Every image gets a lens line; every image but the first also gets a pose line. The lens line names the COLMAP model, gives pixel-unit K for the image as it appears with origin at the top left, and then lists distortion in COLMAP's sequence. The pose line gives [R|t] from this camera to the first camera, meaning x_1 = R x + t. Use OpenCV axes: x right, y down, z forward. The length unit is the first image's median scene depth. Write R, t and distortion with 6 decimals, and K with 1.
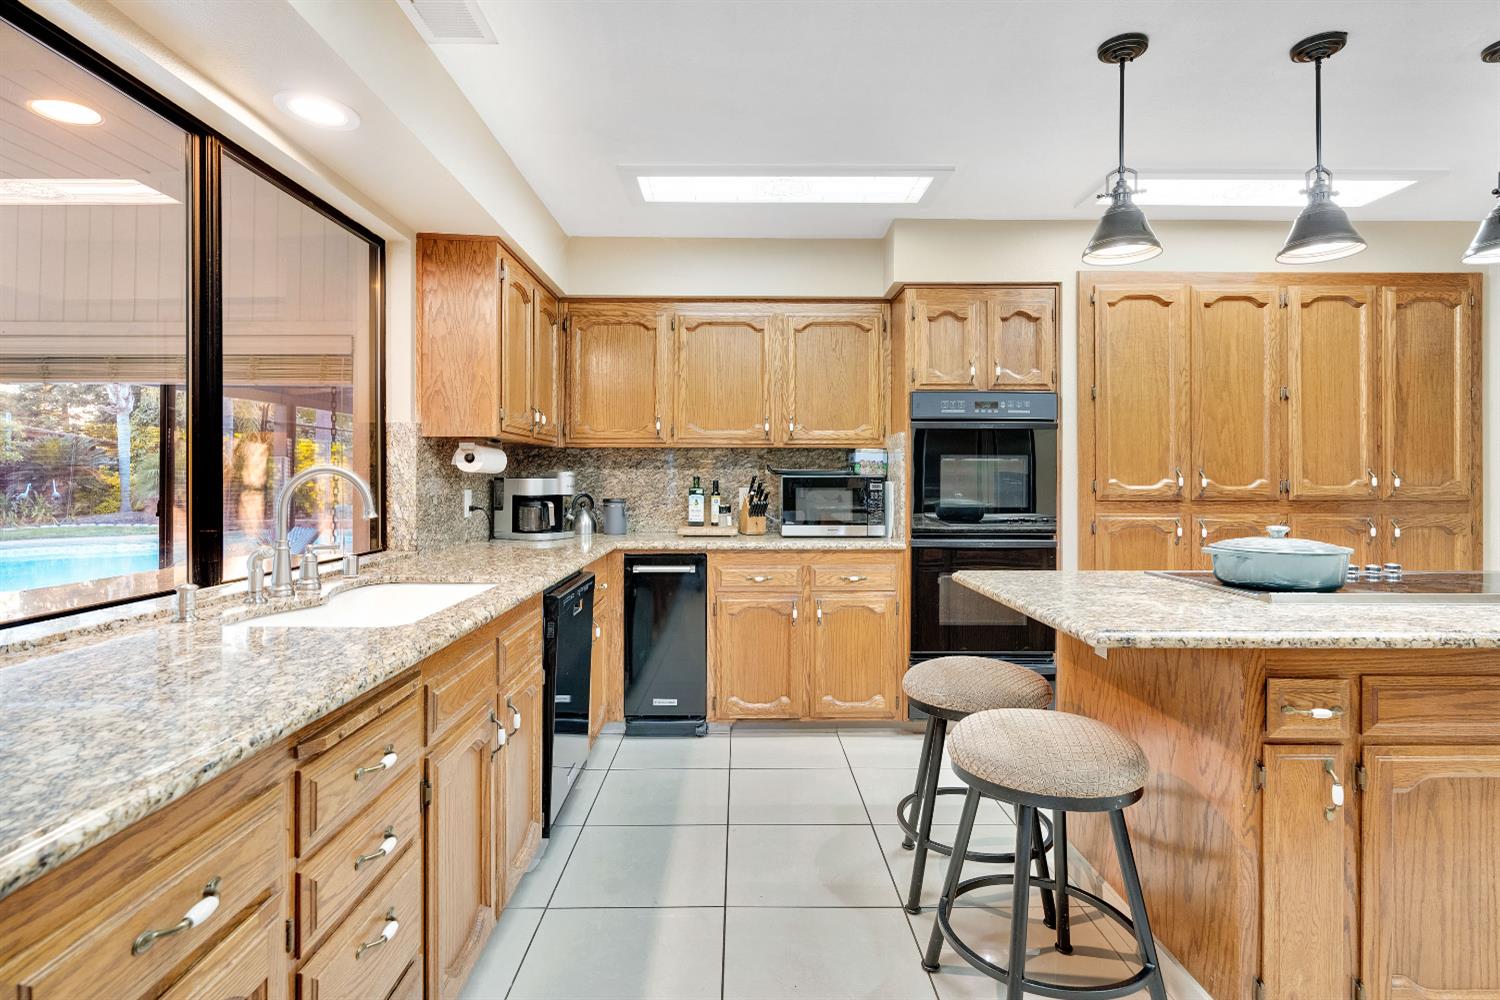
lens RADIAL K [[733.8, 0, 746.9], [0, 733.8, 474.8], [0, 0, 1]] dist [-0.002760, 0.000475]
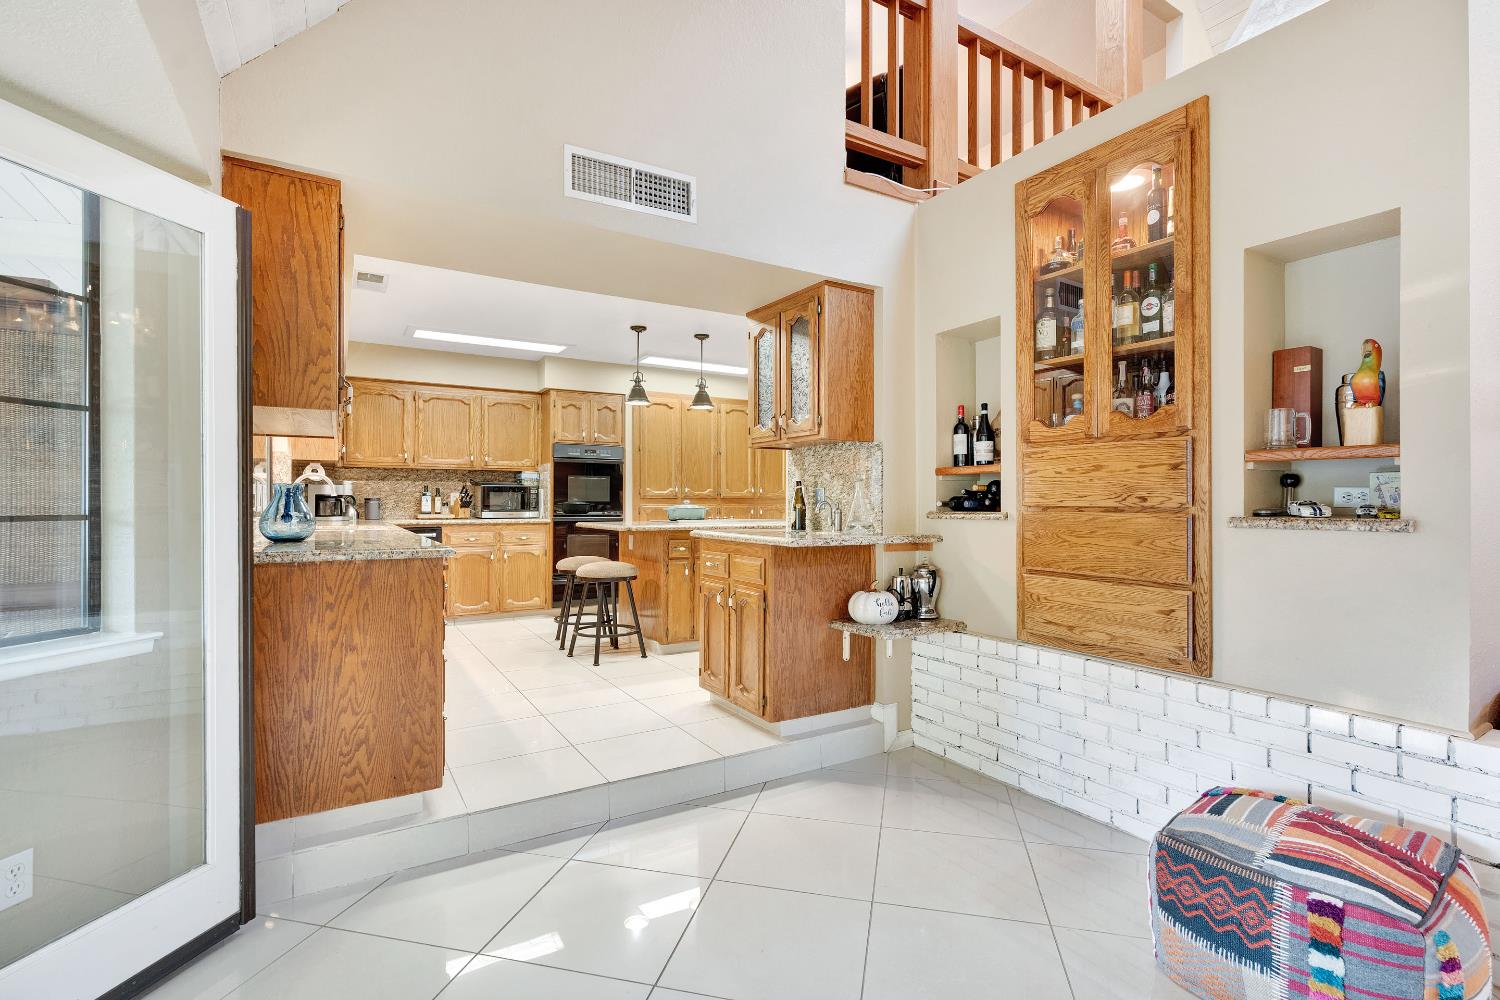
lens RADIAL K [[685.8, 0, 747.8], [0, 685.8, 499.5], [0, 0, 1]] dist [-0.002415, 0.000385]
pose [[0.857695, 0.001256, 0.514158, -0.267812], [-0.001687, 0.999999, 0.000371, 0.035999], [-0.514156, -0.001185, 0.857696, -0.829335]]
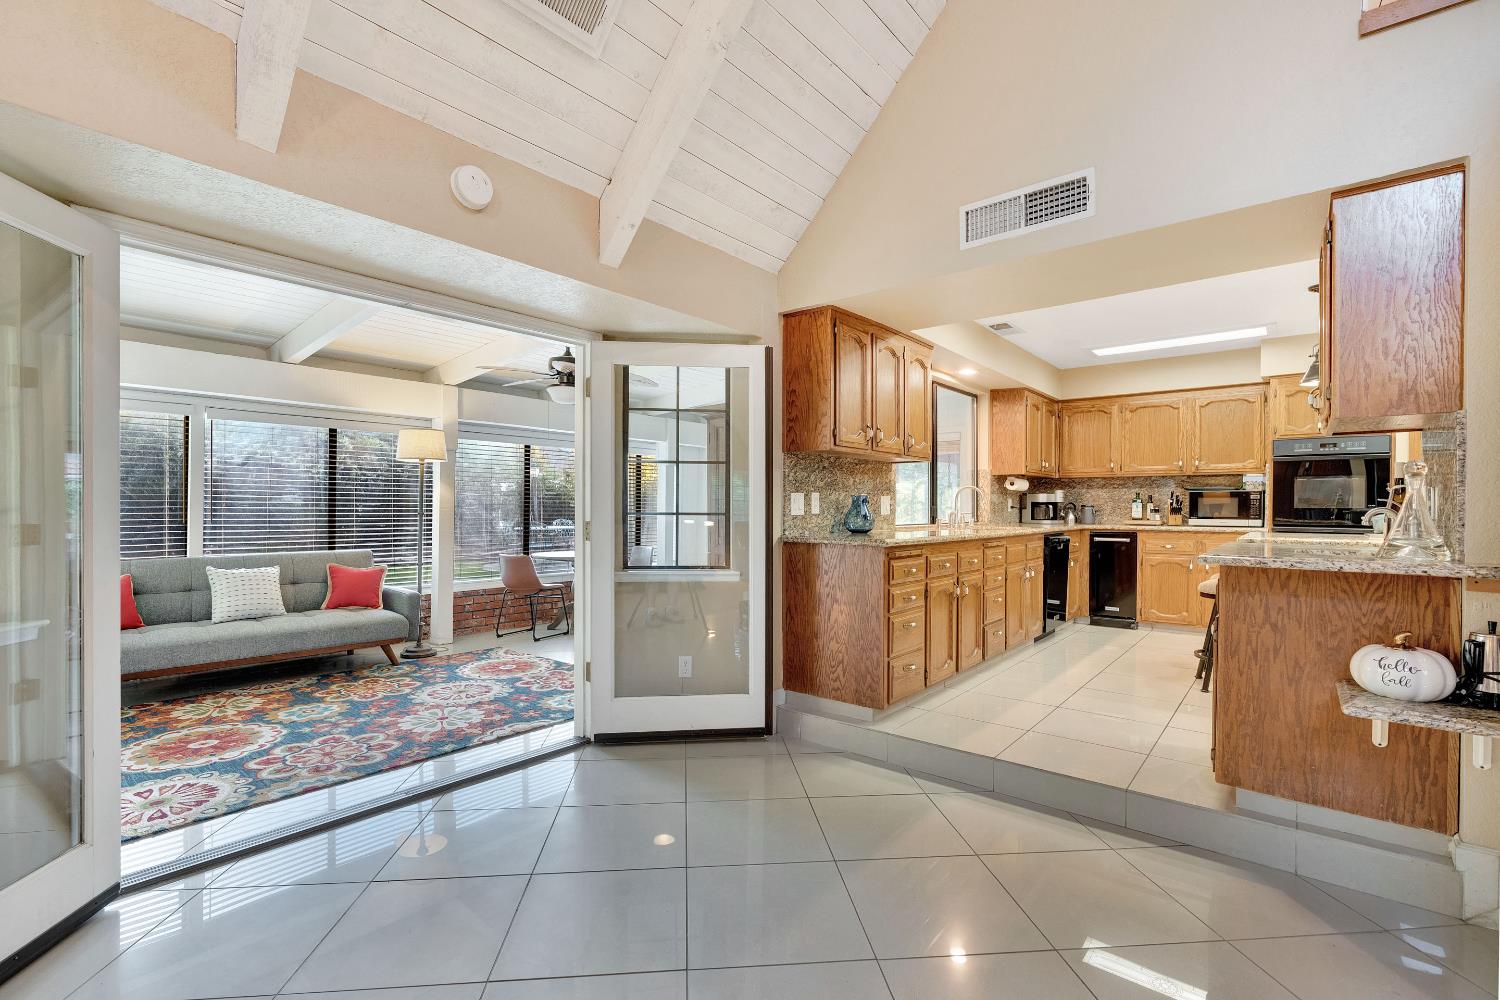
lens RADIAL K [[685.8, 0, 754.0], [0, 685.8, 506.2], [0, 0, 1]] dist [-0.002415, 0.000385]
pose [[0.770948, 0.001440, -0.636897, 0.294606], [-0.000475, 0.999998, 0.001686, 0.036065], [0.636898, -0.000997, 0.770947, -0.943135]]
